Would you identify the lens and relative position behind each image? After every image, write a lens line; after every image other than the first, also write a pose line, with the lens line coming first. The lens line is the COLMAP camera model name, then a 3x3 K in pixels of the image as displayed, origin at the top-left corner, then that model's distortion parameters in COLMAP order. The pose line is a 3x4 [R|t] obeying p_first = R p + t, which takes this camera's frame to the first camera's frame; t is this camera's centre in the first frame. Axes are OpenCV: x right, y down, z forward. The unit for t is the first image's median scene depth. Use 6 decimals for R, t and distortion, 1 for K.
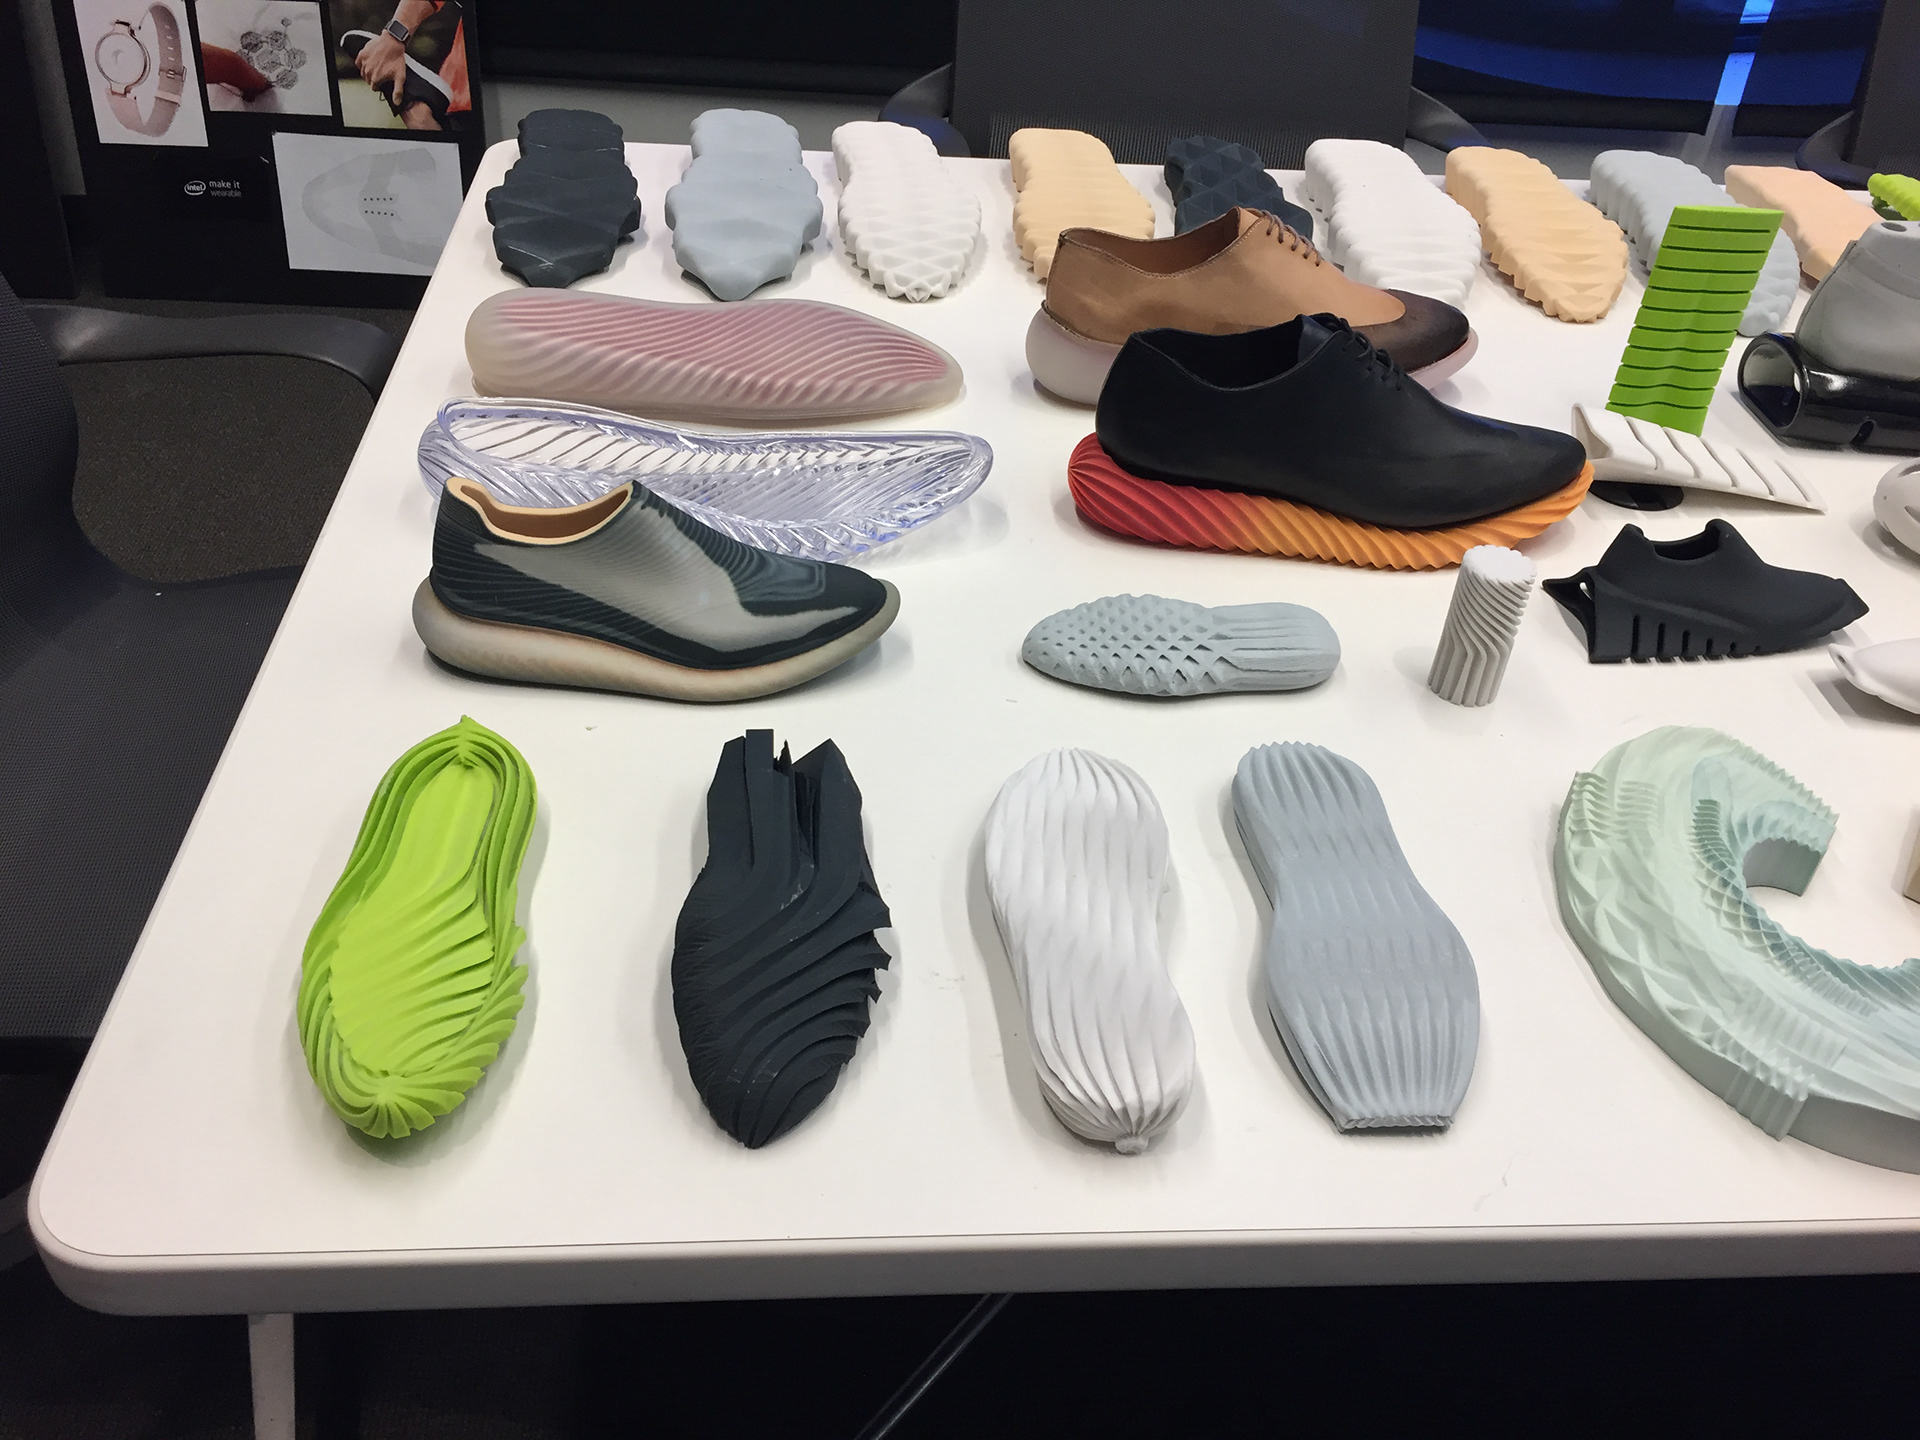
lens RADIAL K [[1664.7, 0, 967.7], [0, 1664.7, 719.9], [0, 0, 1]] dist [0.072322, -0.106230]
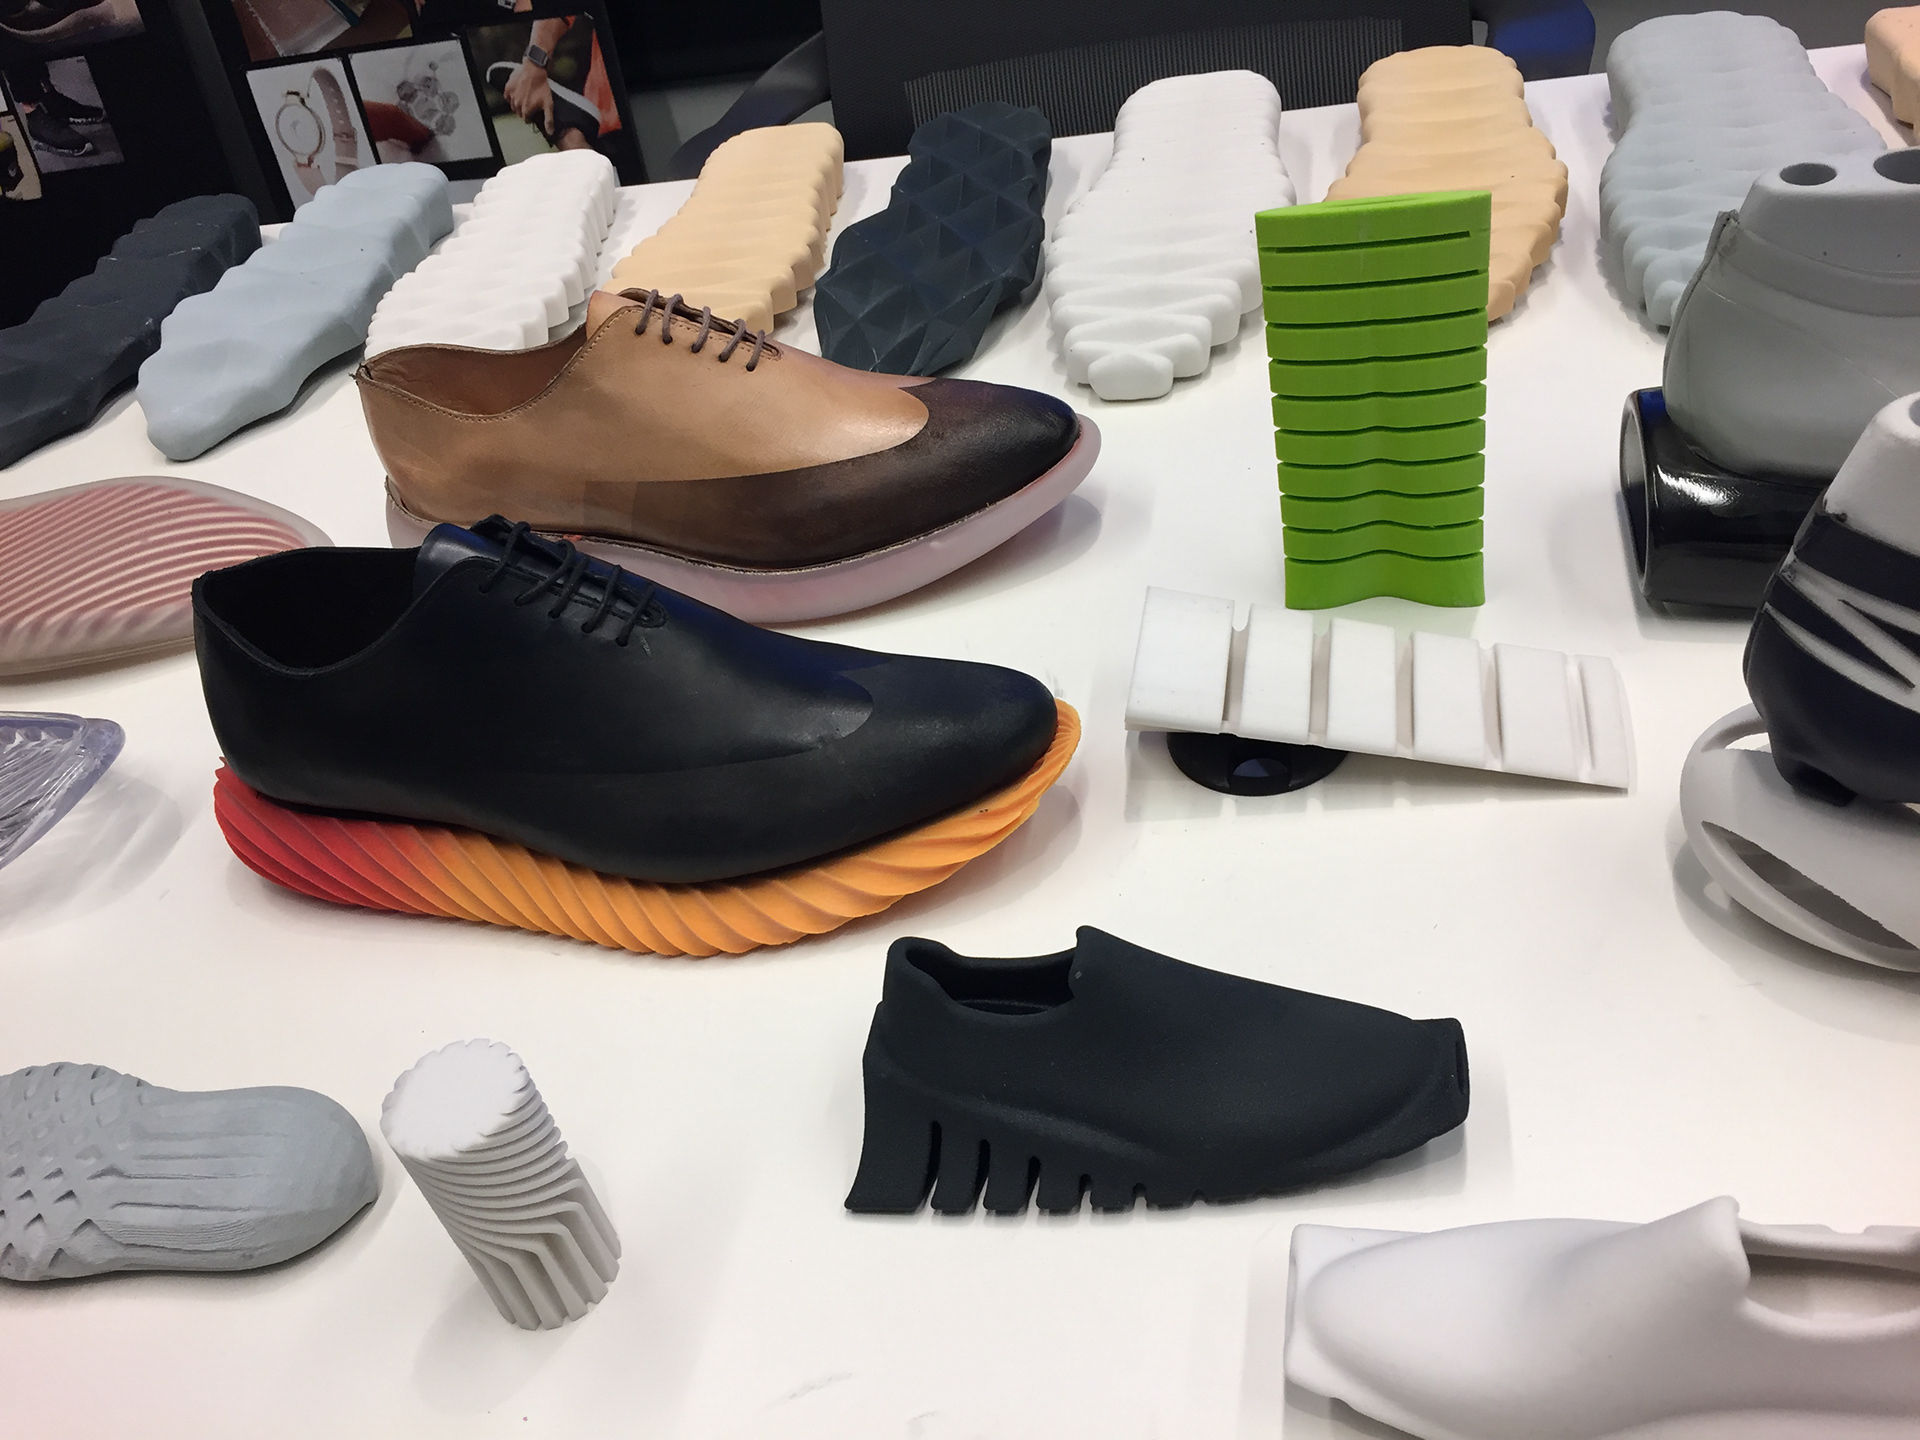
lens RADIAL K [[1664.7, 0, 959.9], [0, 1664.7, 722.3], [0, 0, 1]] dist [0.072322, -0.106230]
pose [[0.935122, -0.023199, -0.353566, 0.510613], [0.040423, 0.998324, 0.041409, -0.174930], [0.352013, -0.053015, 0.934493, 0.482756]]
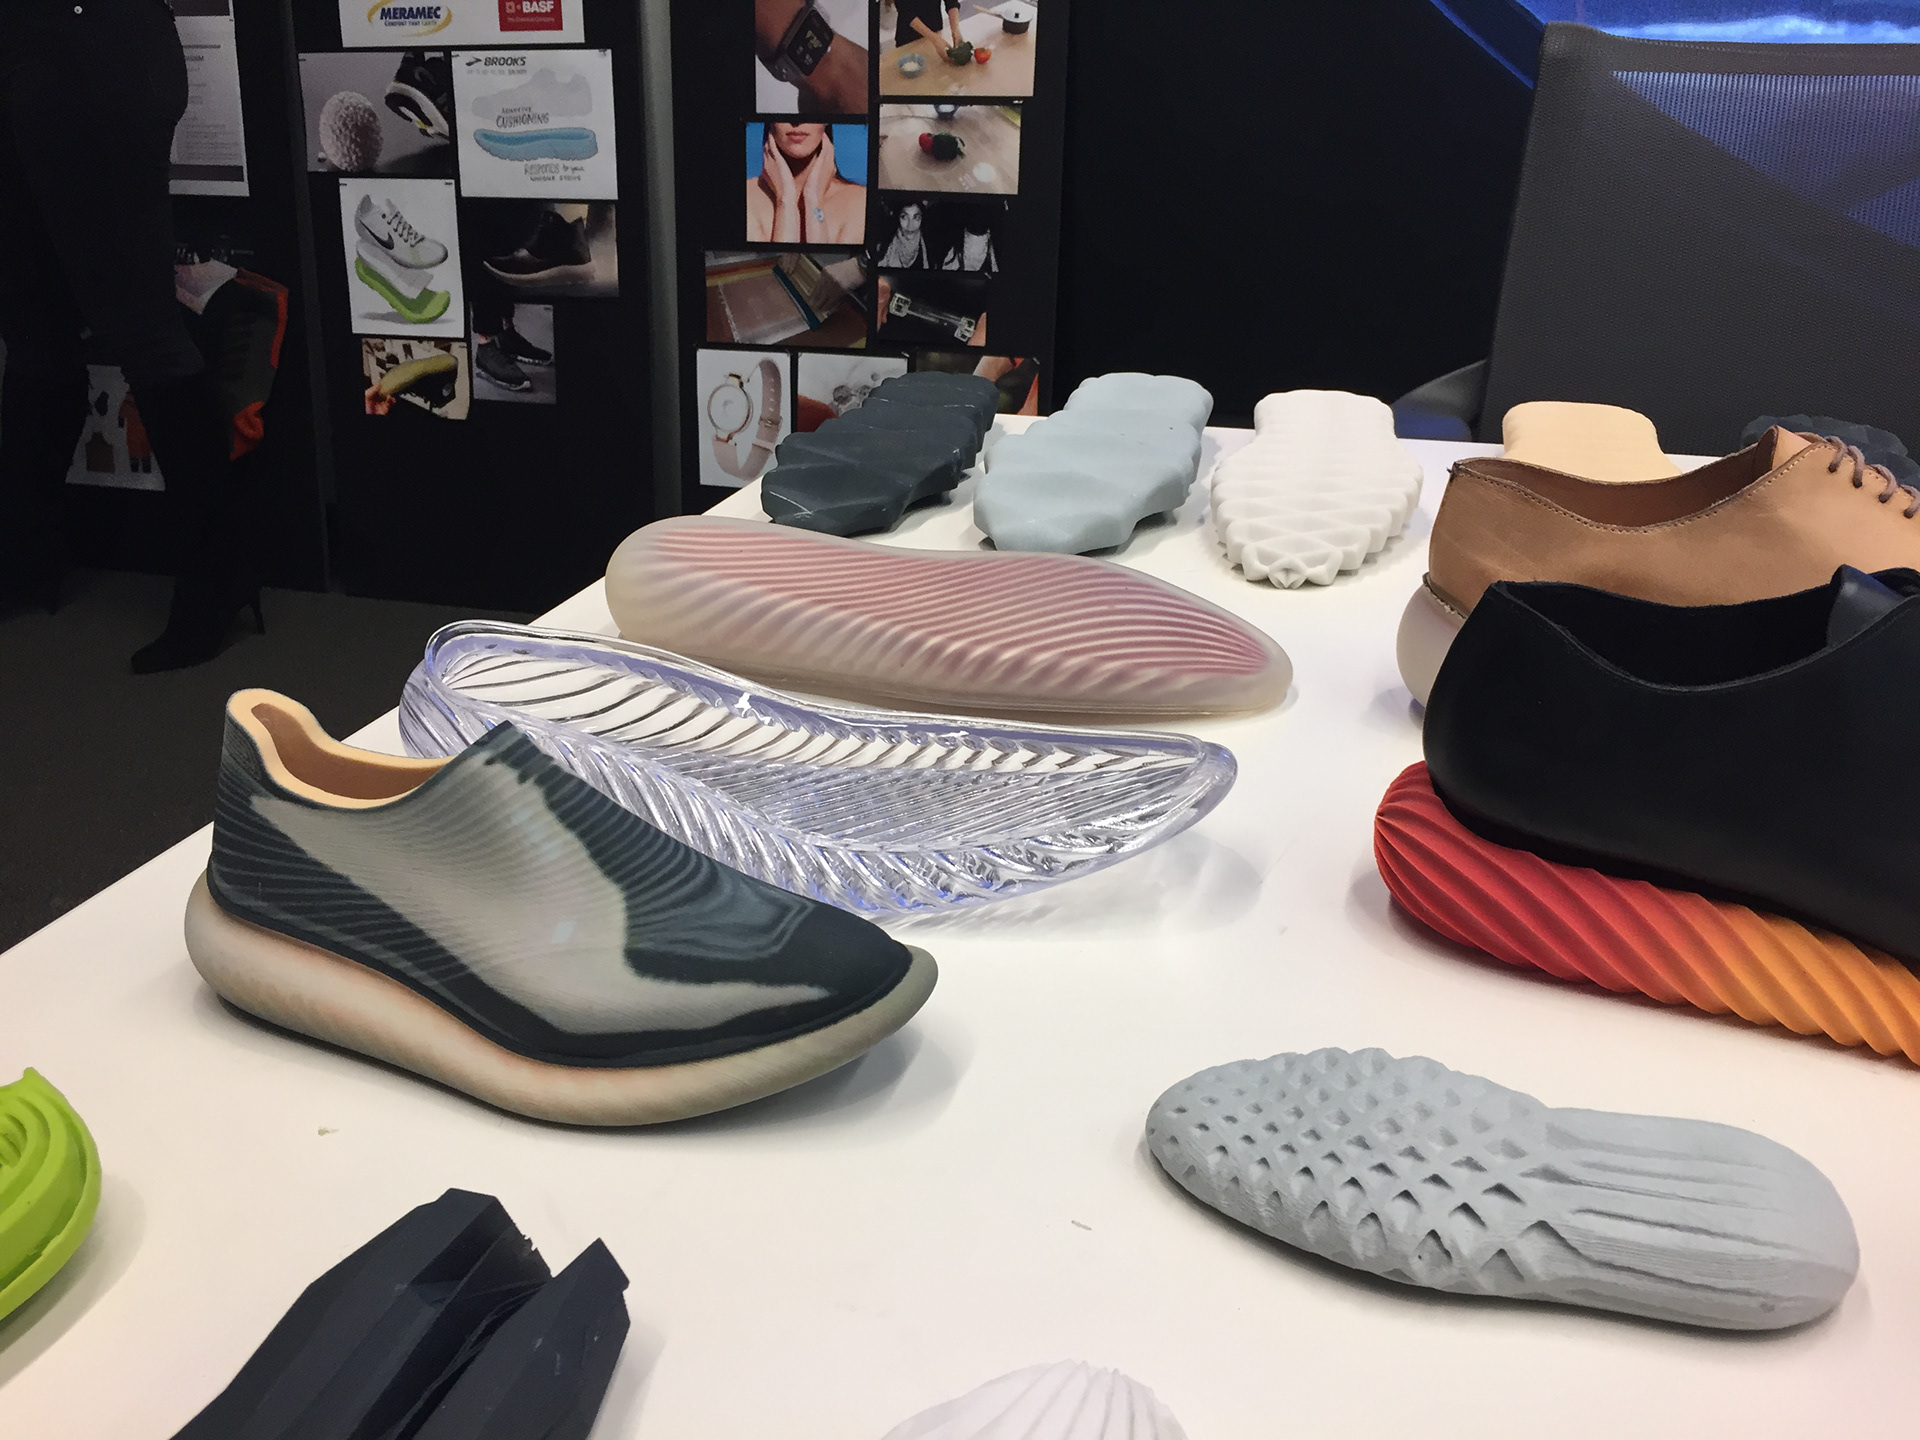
lens RADIAL K [[1664.7, 0, 967.5], [0, 1664.7, 729.7], [0, 0, 1]] dist [0.072322, -0.106230]
pose [[0.917687, 0.085879, -0.387912, 0.143093], [-0.174858, 0.964017, -0.200242, -0.039018], [0.356757, 0.251589, 0.899682, 0.410733]]
